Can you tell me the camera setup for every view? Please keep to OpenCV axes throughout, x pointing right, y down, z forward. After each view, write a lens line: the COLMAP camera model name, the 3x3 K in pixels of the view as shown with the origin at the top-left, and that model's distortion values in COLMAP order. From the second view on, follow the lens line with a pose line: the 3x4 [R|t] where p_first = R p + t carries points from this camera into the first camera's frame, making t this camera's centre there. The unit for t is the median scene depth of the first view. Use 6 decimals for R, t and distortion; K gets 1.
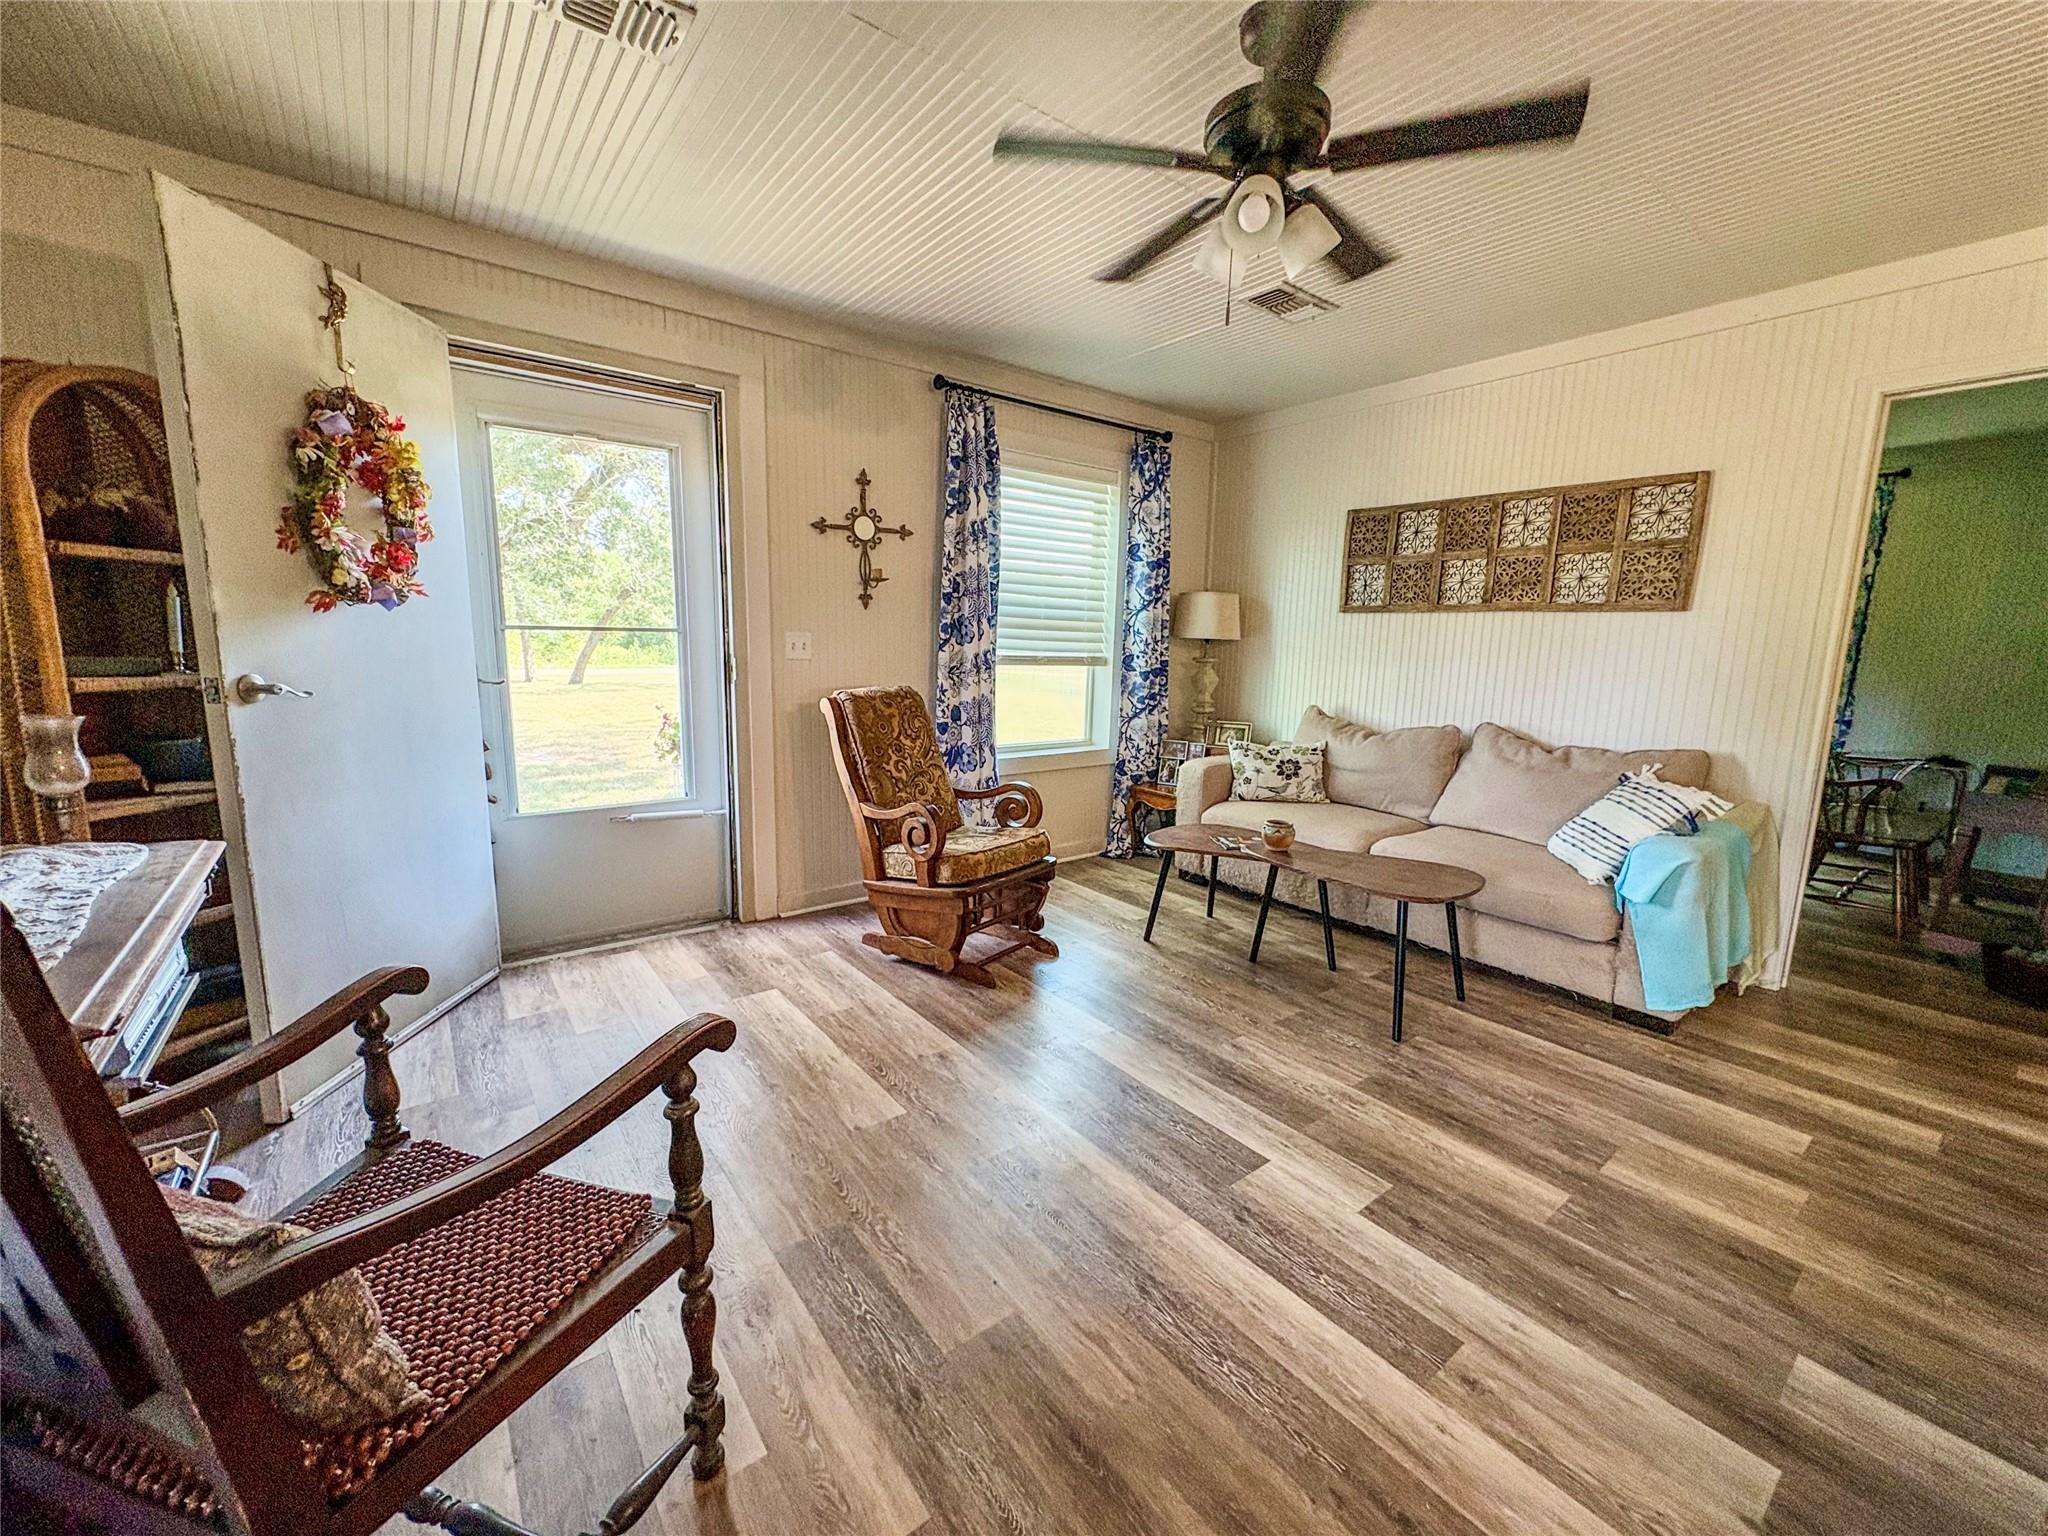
lens RADIAL K [[814.5, 0, 1024.0], [0, 814.5, 768.0], [0, 0, 1]] dist [0.000804, 0.000040]
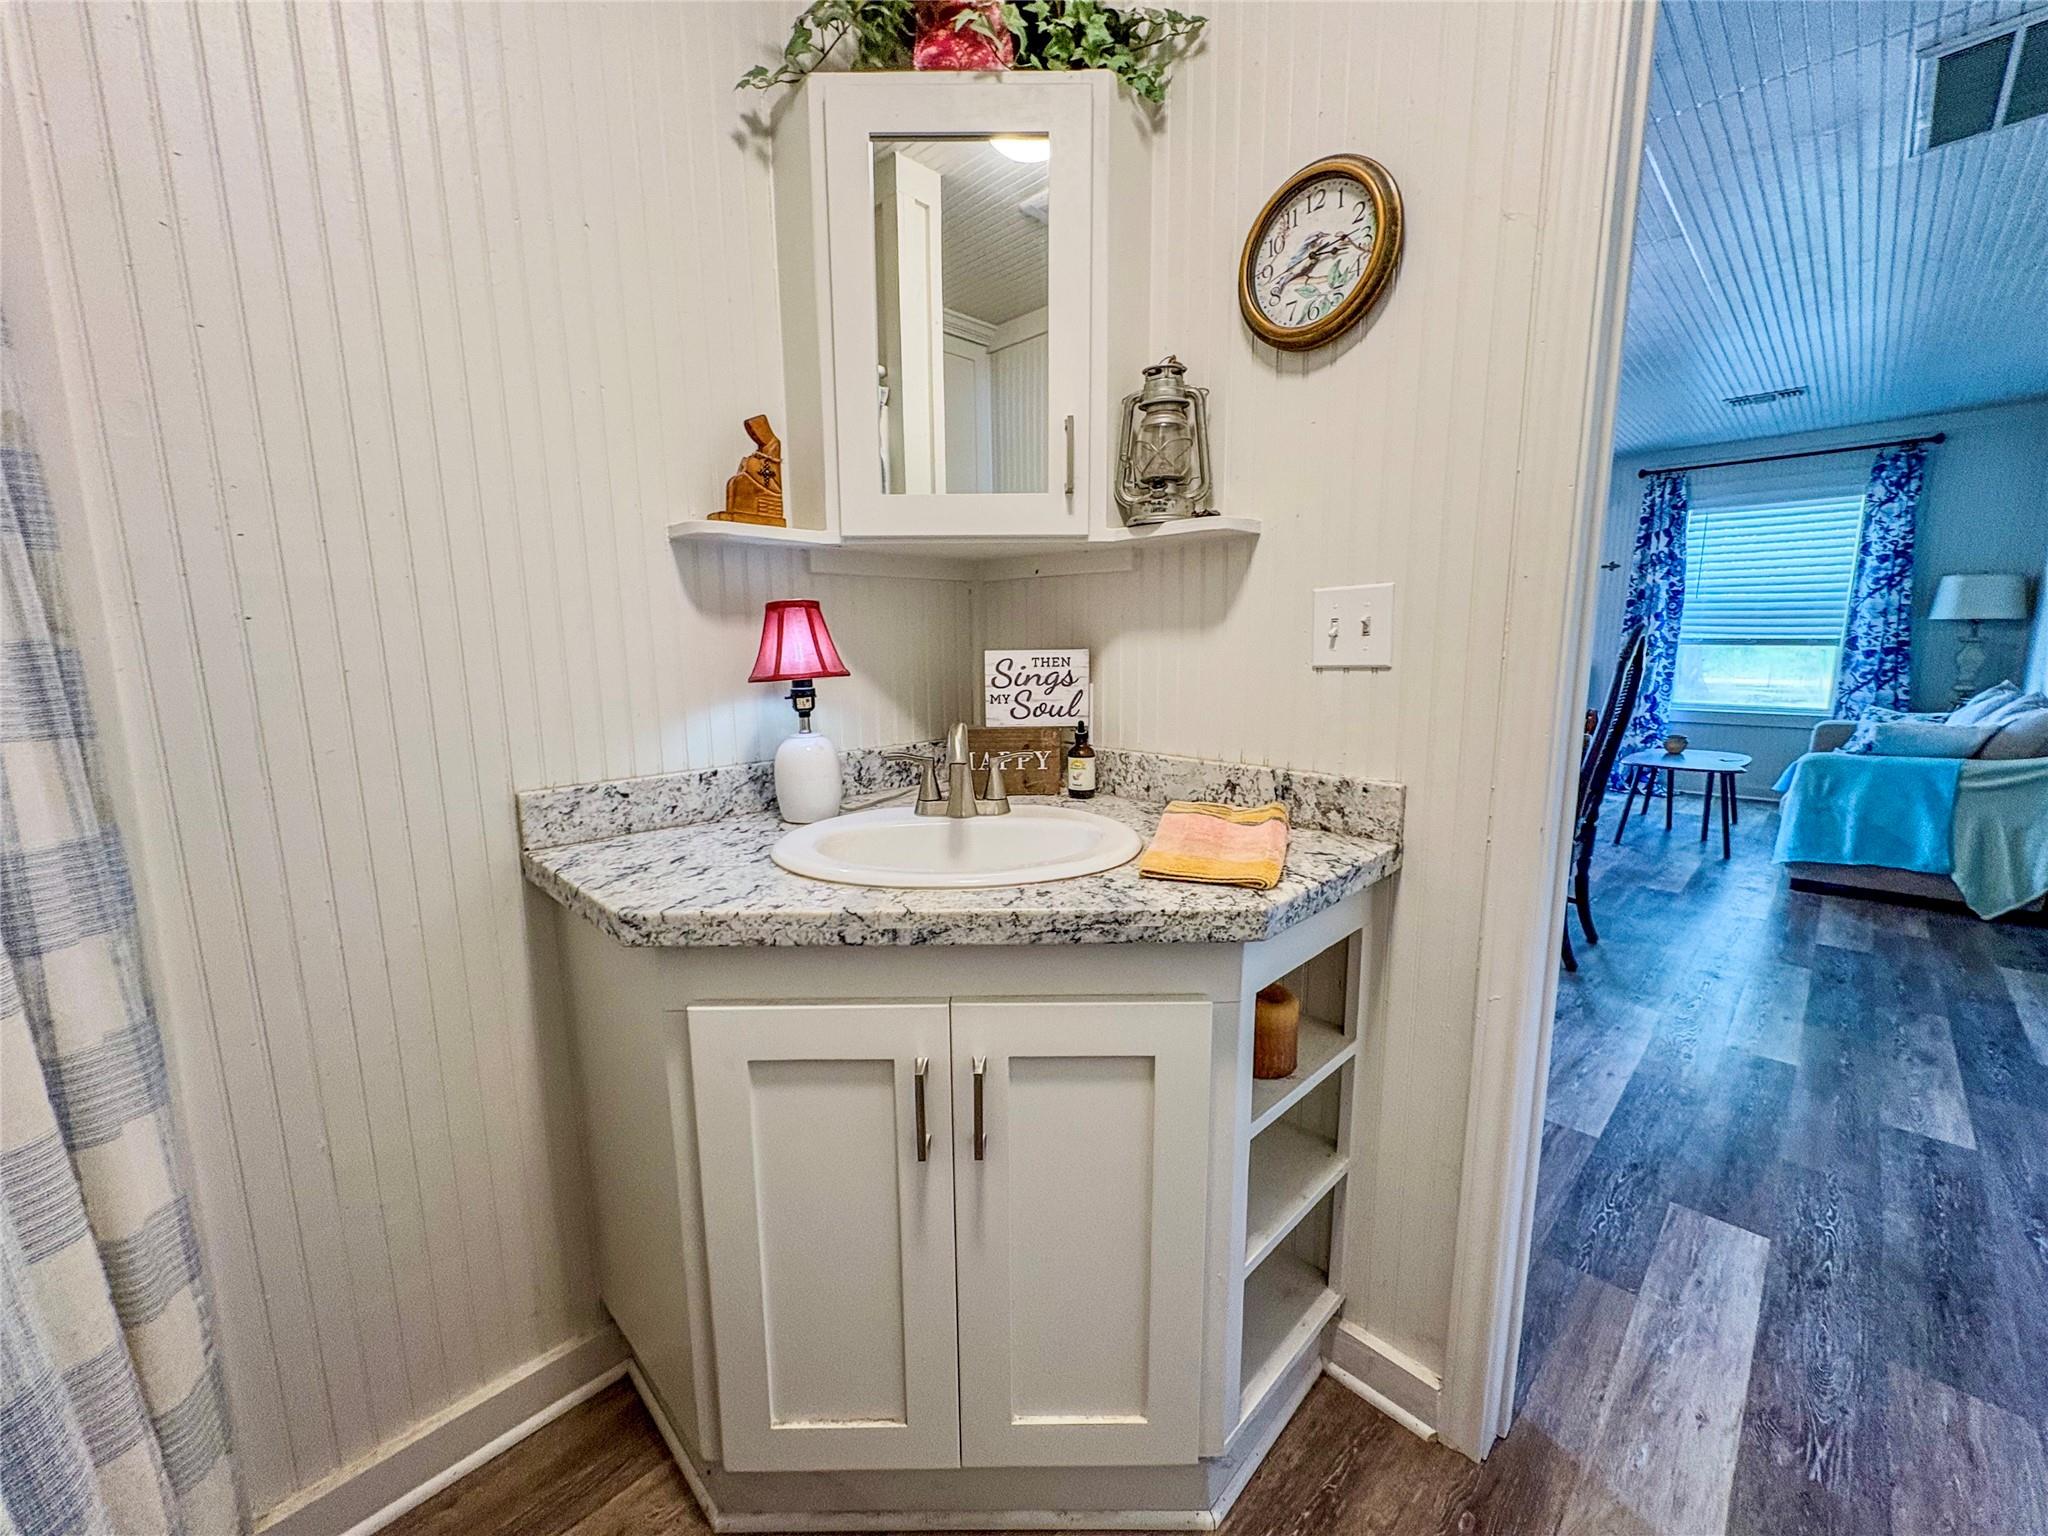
lens RADIAL K [[814.5, 0, 1024.0], [0, 814.5, 768.0], [0, 0, 1]] dist [0.000804, 0.000040]
pose [[0.123131, 0.138905, -0.982621, 1.167775], [-0.143275, 0.982270, 0.120902, 0.077560], [0.981993, 0.125899, 0.140850, -0.319602]]
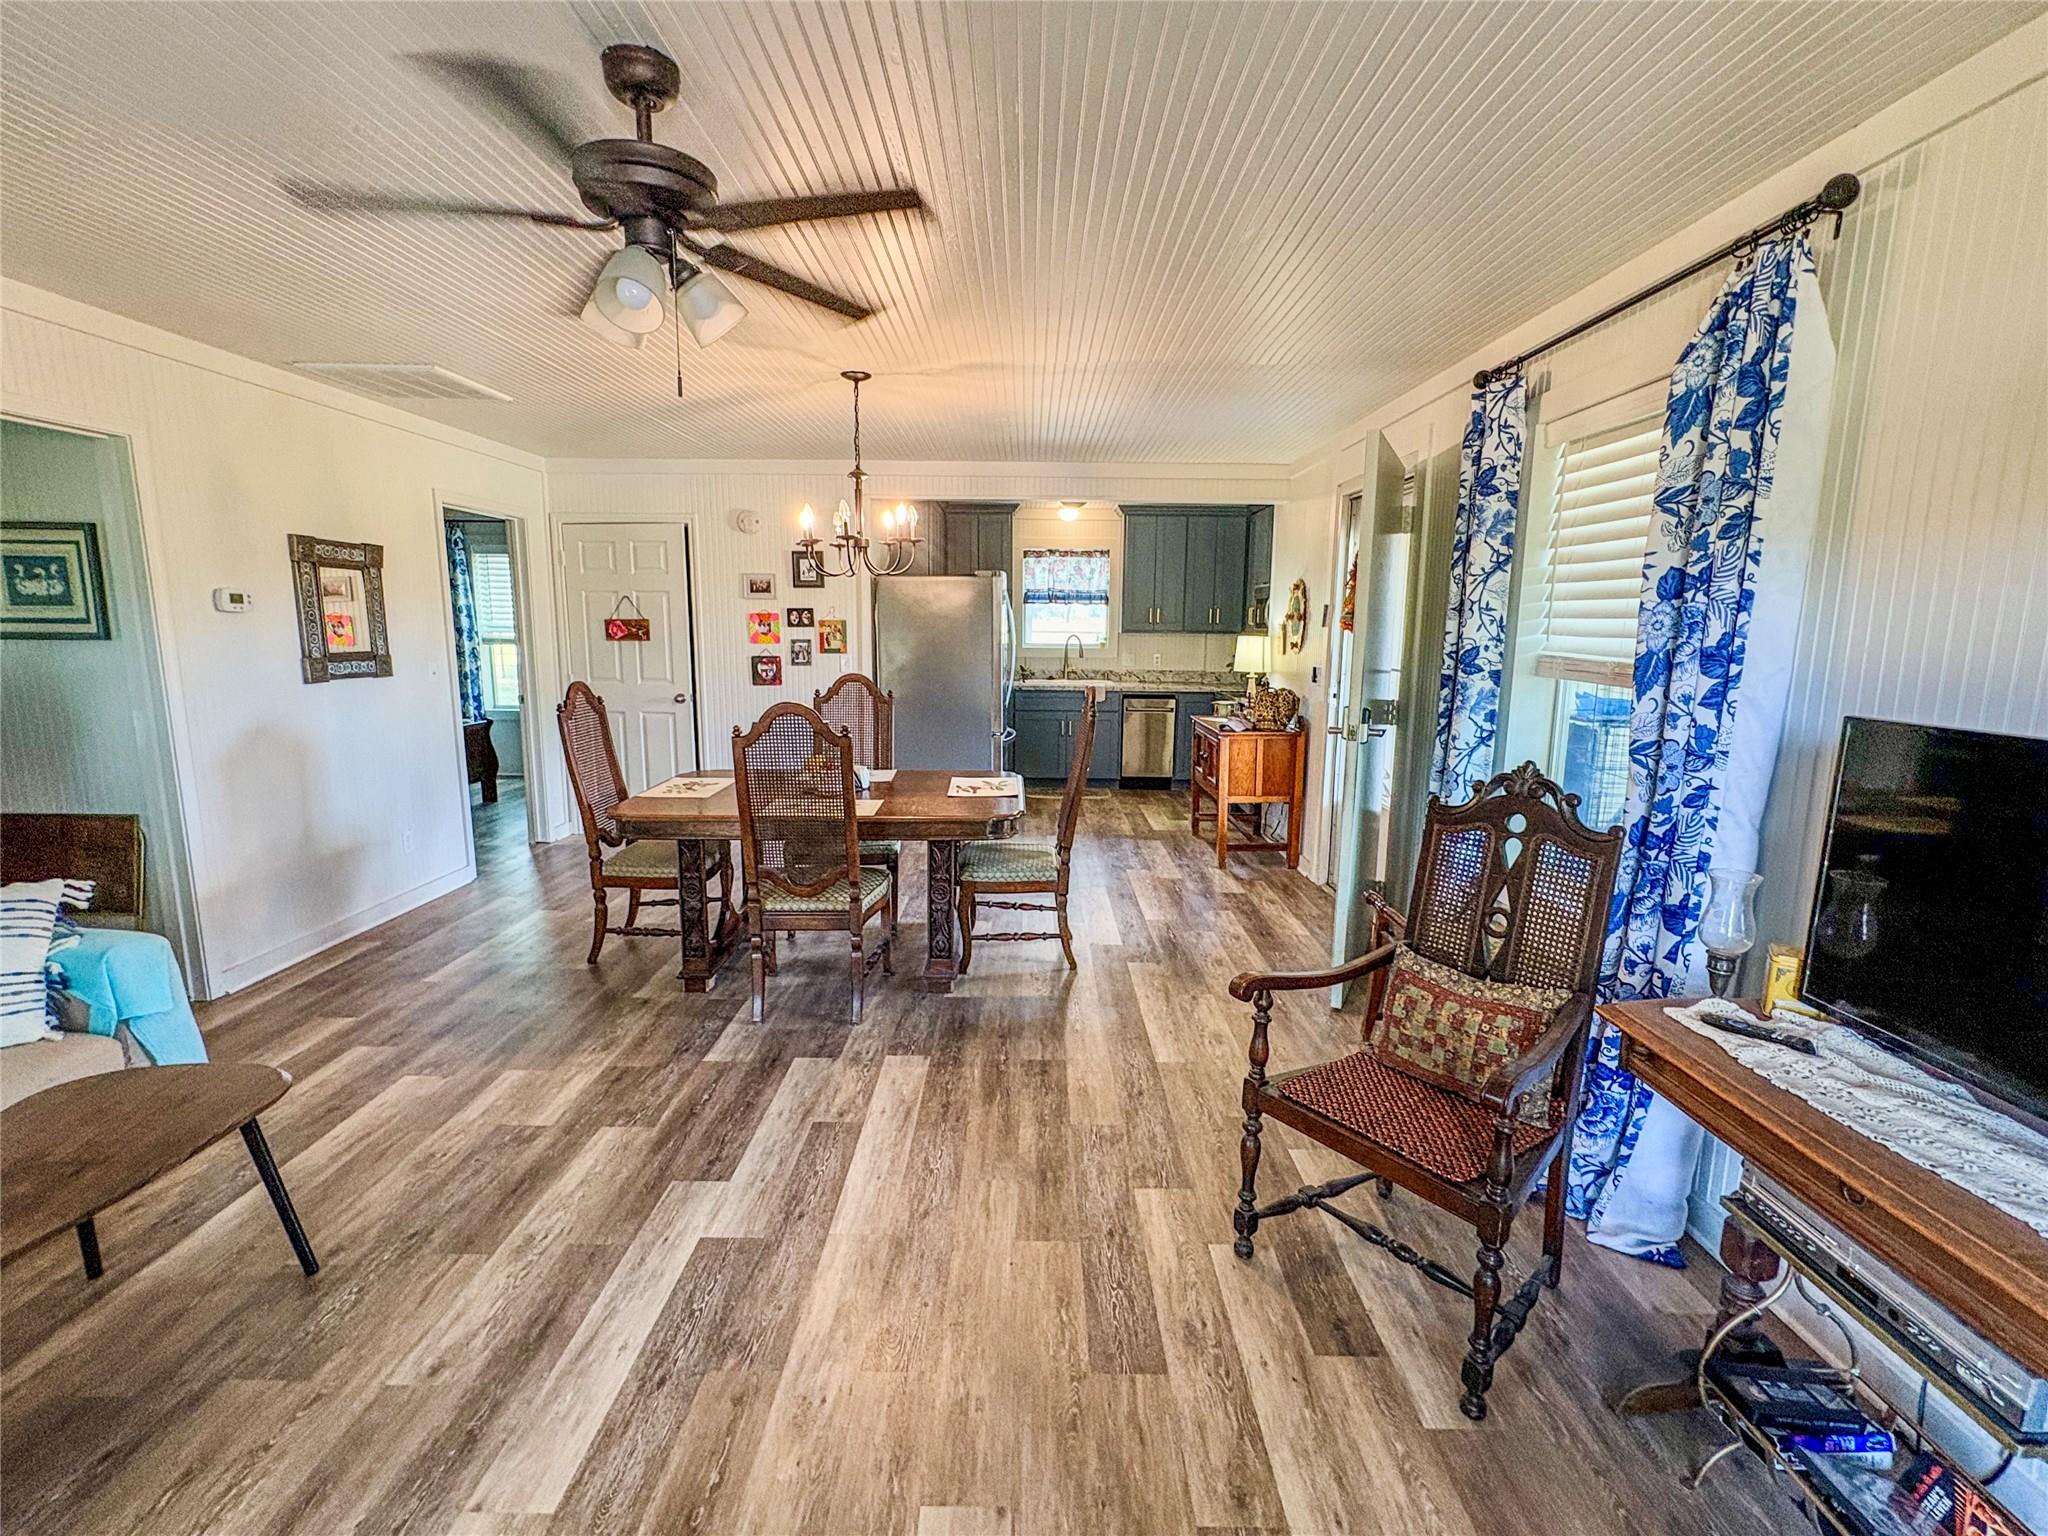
lens RADIAL K [[906.1, 0, 1024.0], [0, 906.1, 768.0], [0, 0, 1]] dist [-0.000098, 0.000013]
pose [[-0.789582, -0.130581, 0.599590, -0.919212], [0.067131, 0.952851, 0.295918, -0.569231], [-0.609962, 0.273903, -0.743588, 2.159316]]
